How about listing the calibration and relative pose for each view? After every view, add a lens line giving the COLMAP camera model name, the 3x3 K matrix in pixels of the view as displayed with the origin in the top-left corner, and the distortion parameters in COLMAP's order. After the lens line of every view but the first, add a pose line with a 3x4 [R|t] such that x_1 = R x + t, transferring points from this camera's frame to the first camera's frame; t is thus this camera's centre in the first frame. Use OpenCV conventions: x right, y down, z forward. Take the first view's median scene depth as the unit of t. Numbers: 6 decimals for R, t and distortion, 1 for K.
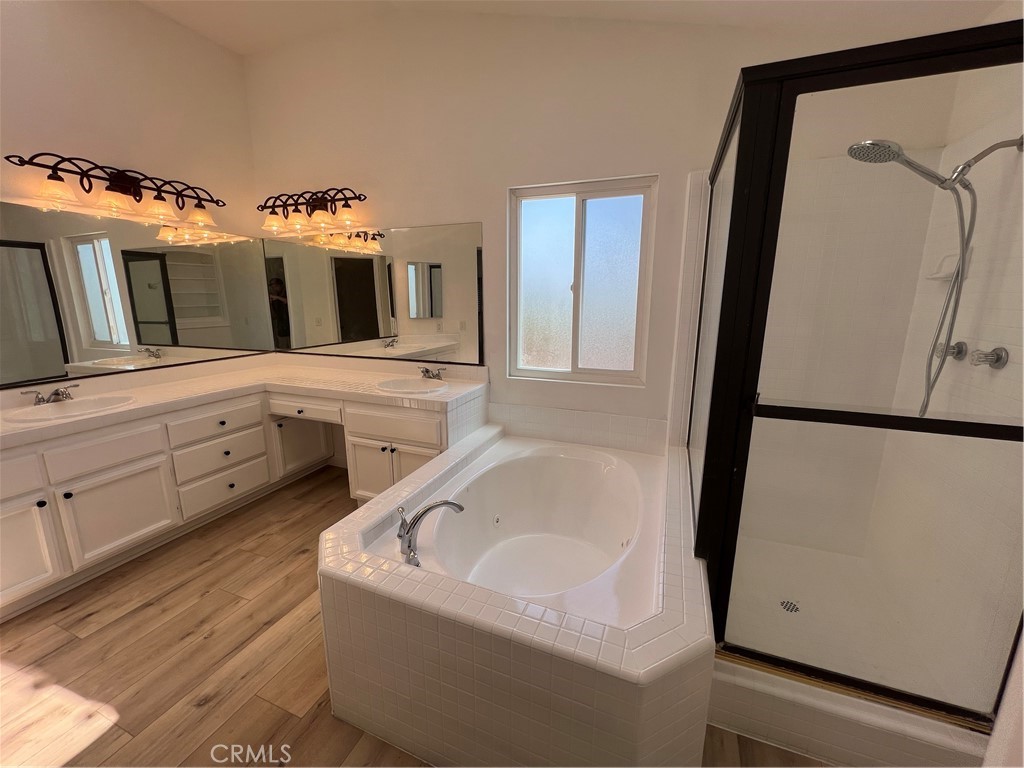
lens RADIAL K [[407.7, 0, 510.7], [0, 407.7, 380.7], [0, 0, 1]] dist [-0.002404, -0.000208]
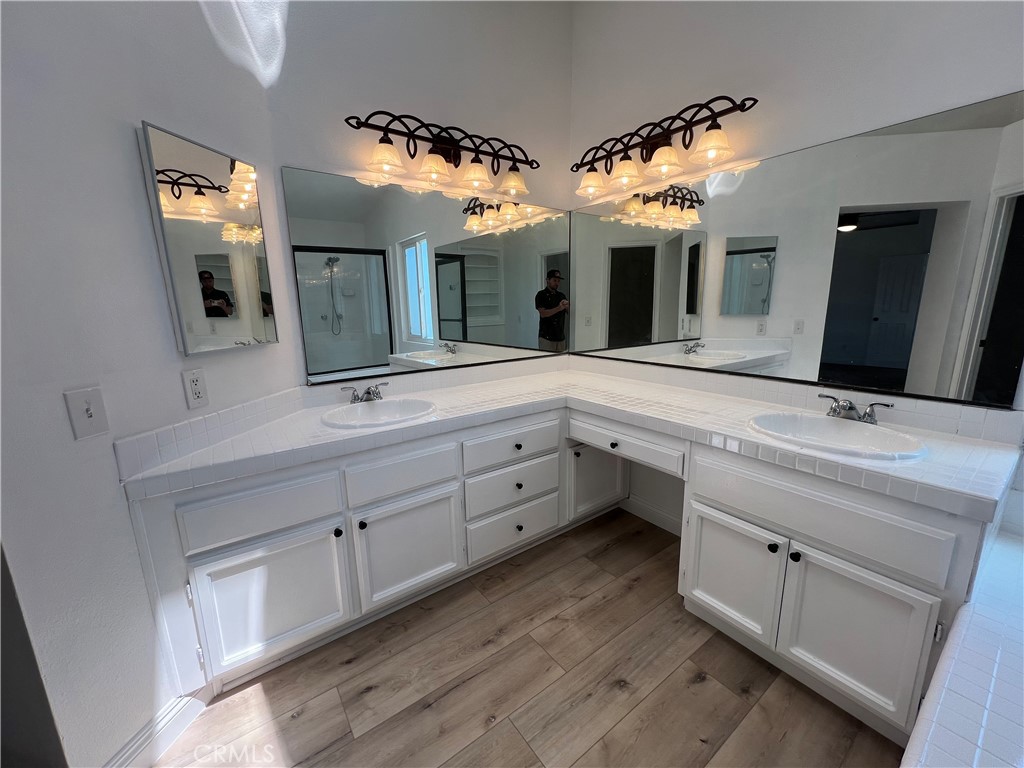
lens RADIAL K [[407.7, 0, 511.6], [0, 407.7, 387.8], [0, 0, 1]] dist [-0.002404, -0.000208]
pose [[0.846289, 0.092732, -0.524591, -0.320920], [-0.087458, 0.995557, 0.034894, -0.029190], [0.525496, 0.016349, 0.850639, 0.336244]]
